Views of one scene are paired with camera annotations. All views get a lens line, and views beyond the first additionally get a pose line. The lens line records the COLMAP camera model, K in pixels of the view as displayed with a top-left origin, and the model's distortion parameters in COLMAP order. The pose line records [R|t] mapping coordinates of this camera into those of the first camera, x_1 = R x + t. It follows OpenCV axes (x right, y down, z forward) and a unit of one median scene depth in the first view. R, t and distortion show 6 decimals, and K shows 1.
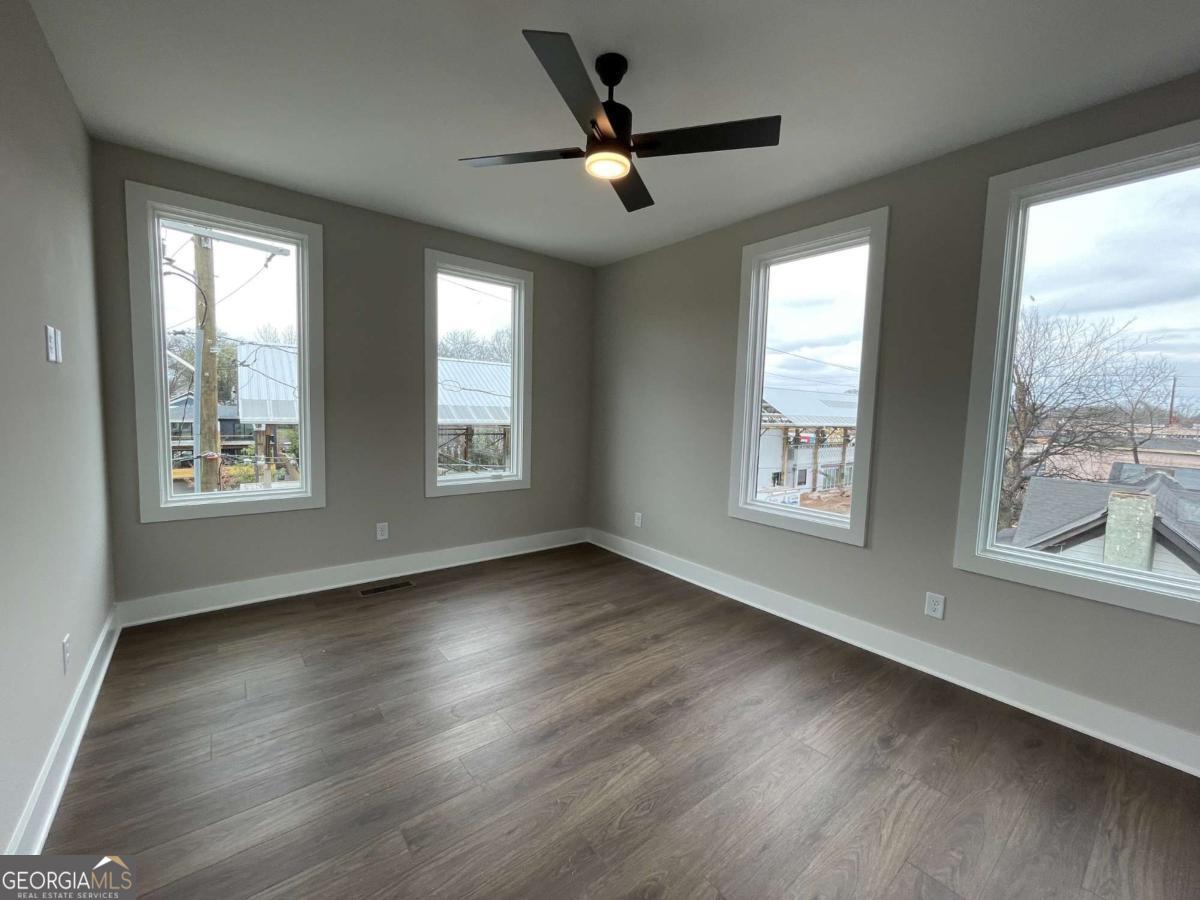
lens RADIAL K [[485.0, 0, 598.9], [0, 485.0, 447.7], [0, 0, 1]] dist [-0.003644, 0.000624]
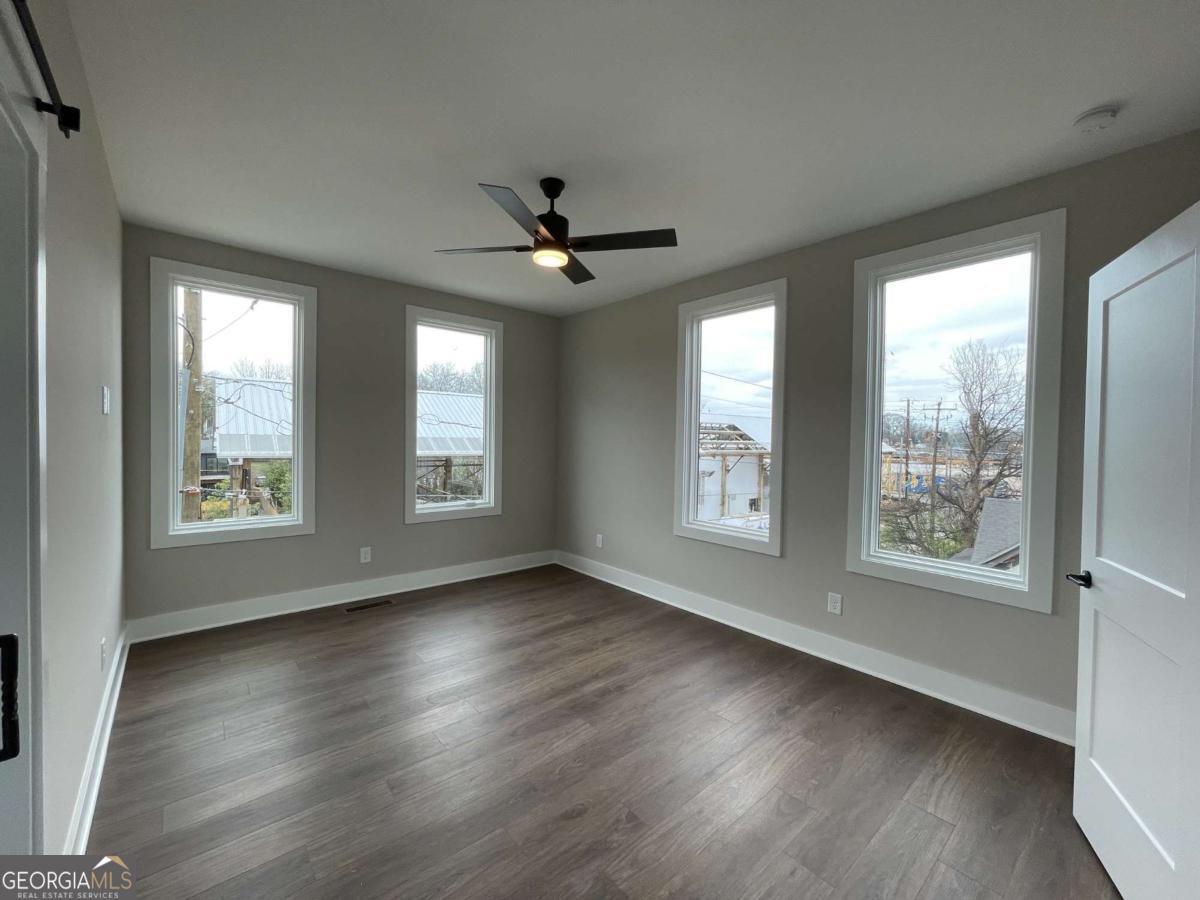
lens RADIAL K [[485.0, 0, 598.7], [0, 485.0, 448.0], [0, 0, 1]] dist [-0.003644, 0.000624]
pose [[0.999167, -0.013322, 0.038572, 0.062736], [0.015588, 0.998133, -0.059056, 0.002317], [-0.037713, 0.059608, 0.997509, -0.188057]]
